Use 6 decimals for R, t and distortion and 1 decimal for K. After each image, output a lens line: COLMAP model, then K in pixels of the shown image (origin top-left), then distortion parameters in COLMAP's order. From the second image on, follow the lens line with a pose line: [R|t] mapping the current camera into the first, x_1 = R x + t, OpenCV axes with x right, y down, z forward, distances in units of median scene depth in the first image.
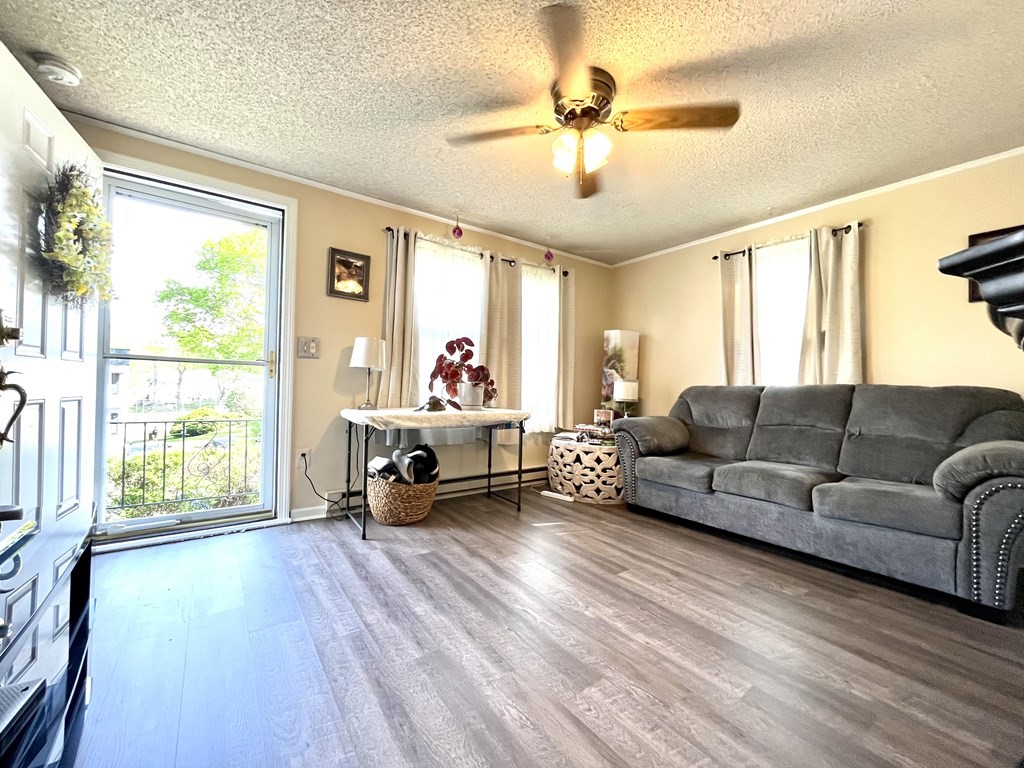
lens RADIAL K [[411.9, 0, 513.7], [0, 411.9, 380.8], [0, 0, 1]] dist [-0.004496, 0.000337]
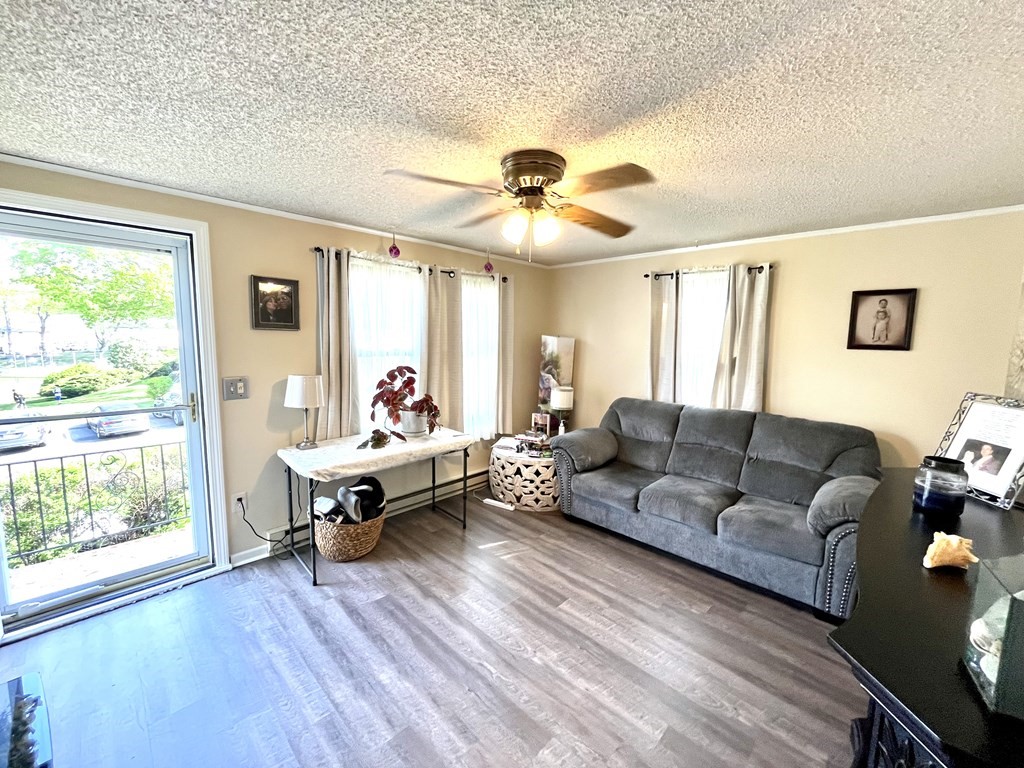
lens RADIAL K [[411.9, 0, 513.8], [0, 411.9, 380.5], [0, 0, 1]] dist [-0.004496, 0.000337]
pose [[0.985699, -0.020420, 0.167276, -0.036479], [-0.001103, 0.991828, 0.127580, -0.223902], [-0.168514, -0.125940, 0.977621, -0.010167]]
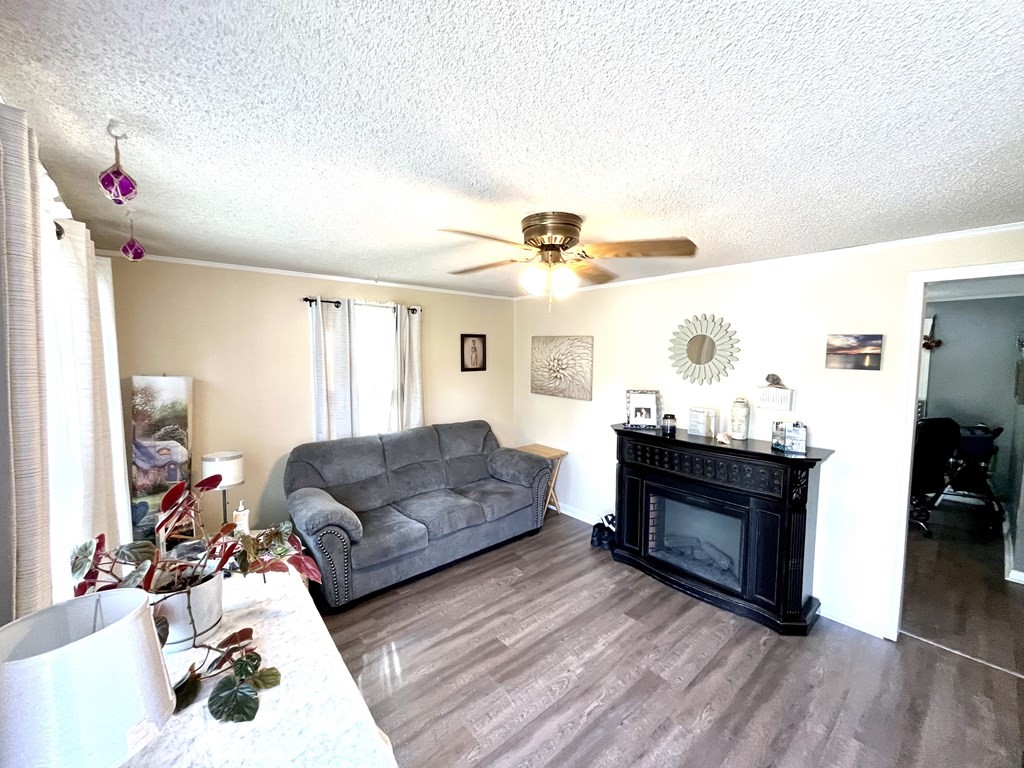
lens RADIAL K [[411.9, 0, 511.7], [0, 411.9, 383.4], [0, 0, 1]] dist [-0.004496, 0.000337]
pose [[-0.076496, -0.093256, 0.992699, -0.621148], [-0.018079, 0.995582, 0.092134, -0.276042], [-0.996906, -0.010899, -0.077844, 0.824693]]
